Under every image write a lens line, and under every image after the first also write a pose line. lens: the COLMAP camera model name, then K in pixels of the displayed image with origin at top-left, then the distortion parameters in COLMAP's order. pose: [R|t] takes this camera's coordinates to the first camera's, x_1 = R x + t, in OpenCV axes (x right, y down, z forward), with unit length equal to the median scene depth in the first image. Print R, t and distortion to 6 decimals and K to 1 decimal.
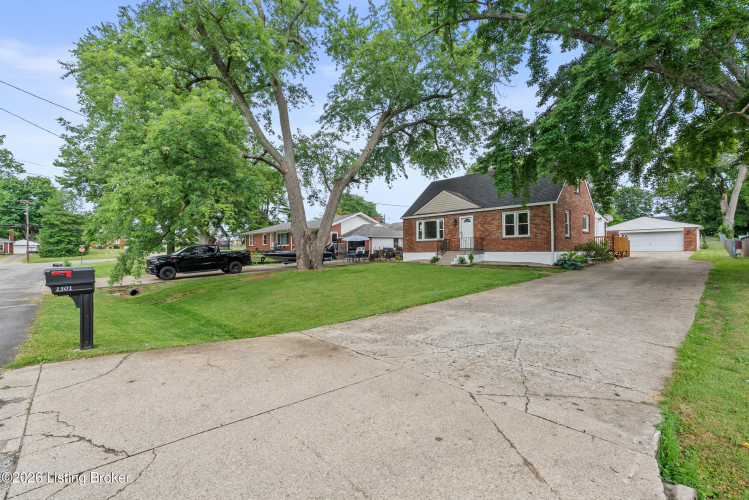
lens RADIAL K [[332.1, 0, 371.0], [0, 332.1, 248.3], [0, 0, 1]] dist [-0.003520, 0.000066]
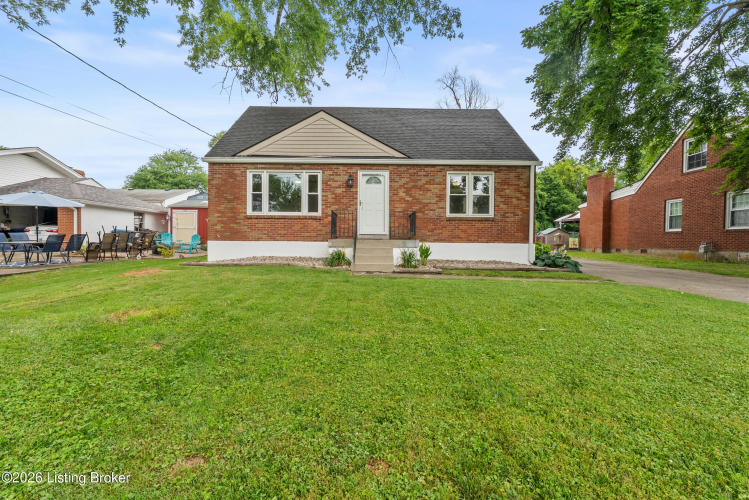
lens RADIAL K [[332.1, 0, 374.9], [0, 332.1, 244.4], [0, 0, 1]] dist [-0.003520, 0.000066]
pose [[0.674203, 0.014860, 0.738396, -0.085103], [-0.022419, 0.999749, 0.000351, 0.015101], [-0.738206, -0.016791, 0.674367, 0.652018]]
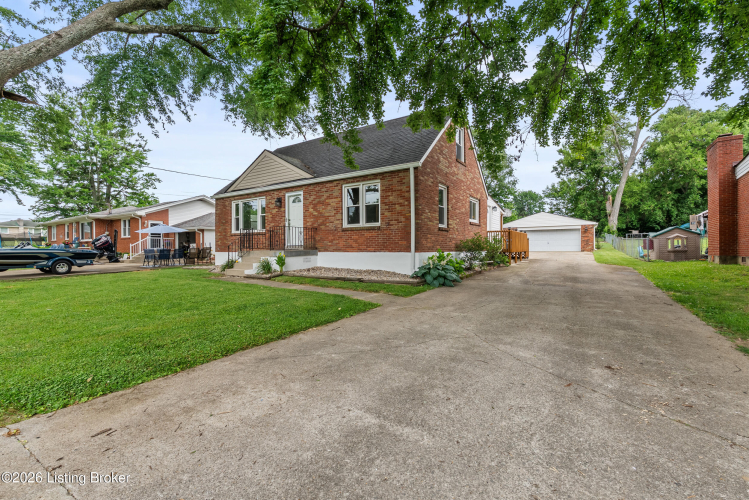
lens RADIAL K [[332.1, 0, 372.9], [0, 332.1, 247.4], [0, 0, 1]] dist [-0.003520, 0.000066]
pose [[0.973262, 0.008650, 0.229537, 0.286685], [-0.008938, 0.999960, 0.000214, 0.002034], [-0.229526, -0.002260, 0.973300, 0.379421]]
